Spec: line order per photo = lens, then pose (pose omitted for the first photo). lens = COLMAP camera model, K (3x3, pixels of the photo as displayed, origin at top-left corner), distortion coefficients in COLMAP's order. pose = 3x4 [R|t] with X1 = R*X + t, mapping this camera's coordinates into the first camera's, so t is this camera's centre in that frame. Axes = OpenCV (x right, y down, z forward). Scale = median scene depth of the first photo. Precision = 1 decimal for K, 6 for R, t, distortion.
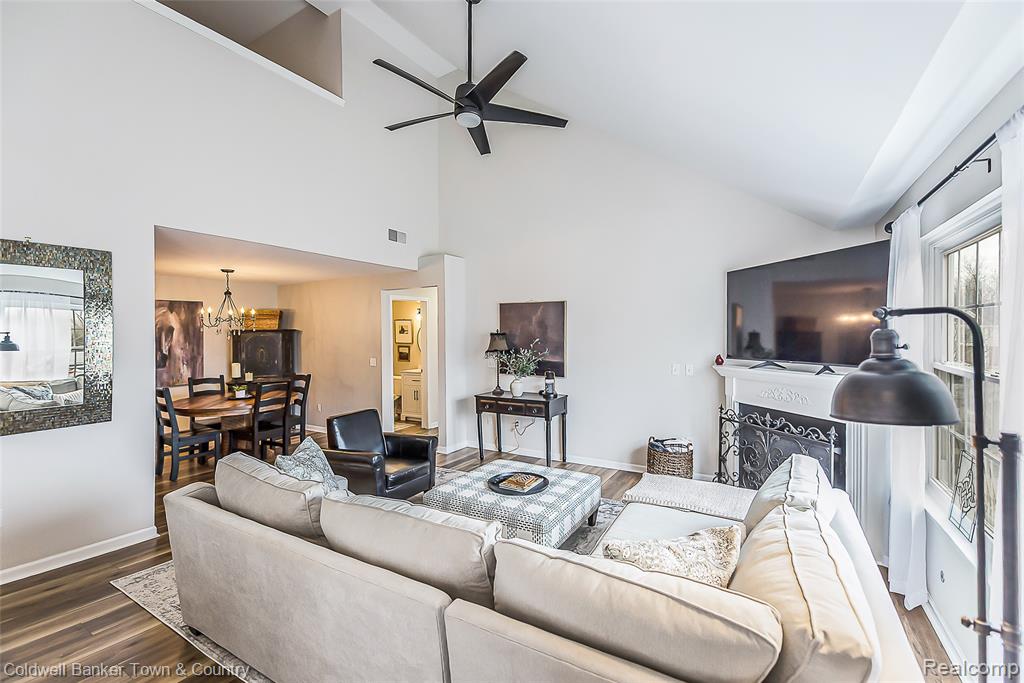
lens RADIAL K [[443.2, 0, 521.1], [0, 443.2, 337.7], [0, 0, 1]] dist [-0.016239, 0.001553]
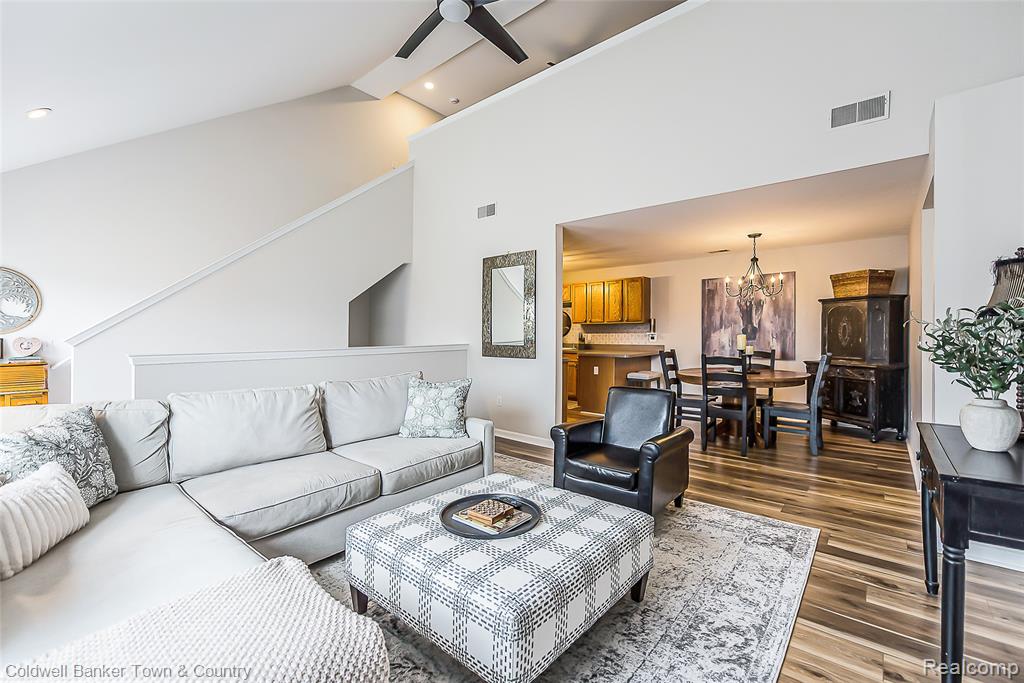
lens RADIAL K [[443.2, 0, 507.2], [0, 443.2, 335.3], [0, 0, 1]] dist [-0.016239, 0.001553]
pose [[-0.199310, 0.018333, -0.979765, 0.348865], [-0.002514, 0.999812, 0.019219, 0.041386], [0.979933, 0.006294, -0.199226, 0.684591]]
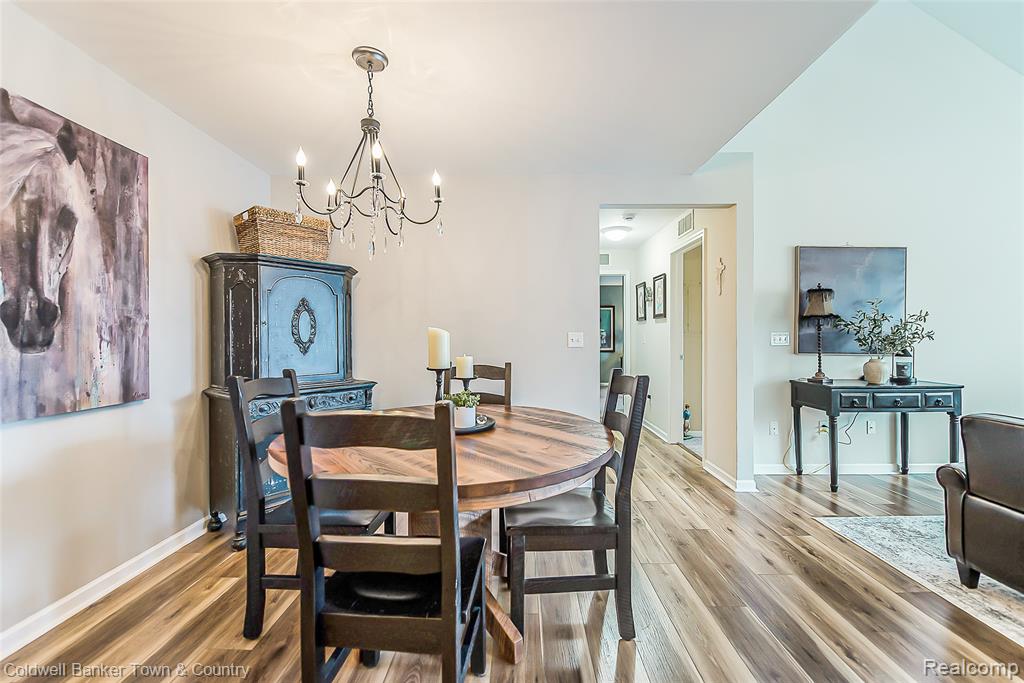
lens RADIAL K [[443.2, 0, 520.4], [0, 443.2, 341.3], [0, 0, 1]] dist [-0.016239, 0.001553]
pose [[0.871247, 0.004308, 0.490826, -0.739557], [0.000385, 0.999955, -0.009459, 0.071164], [-0.490845, 0.008430, 0.871206, 0.657342]]
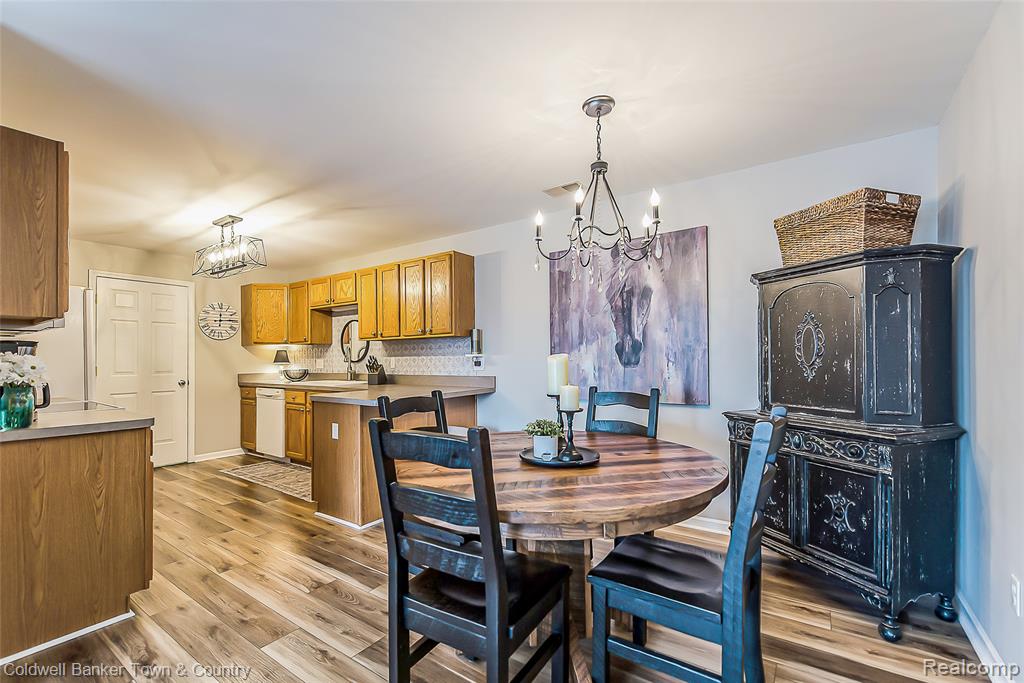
lens RADIAL K [[443.2, 0, 524.4], [0, 443.2, 356.8], [0, 0, 1]] dist [-0.016239, 0.001553]
pose [[-0.074100, 0.011946, -0.997179, -0.295313], [0.004766, 0.999921, 0.011624, 0.054001], [0.997239, -0.003891, -0.074151, 0.975883]]
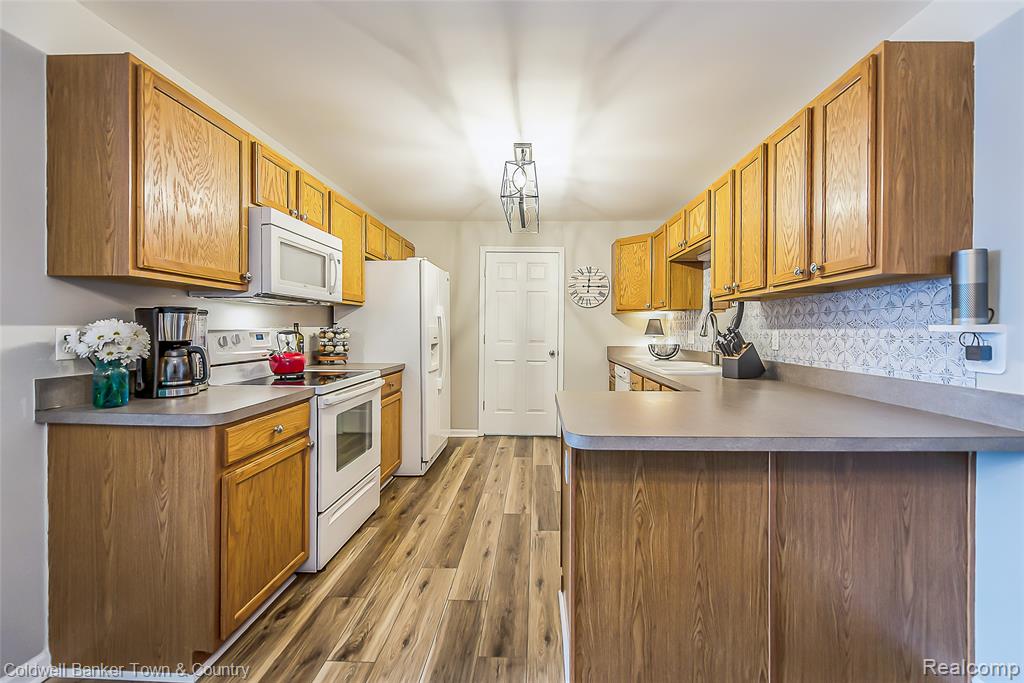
lens RADIAL K [[443.2, 0, 513.2], [0, 443.2, 334.5], [0, 0, 1]] dist [-0.016239, 0.001553]
pose [[-0.889531, 0.013599, -0.456673, -0.674542], [0.003291, 0.999722, 0.023360, 0.056610], [0.456864, 0.019277, -0.889328, 0.943168]]
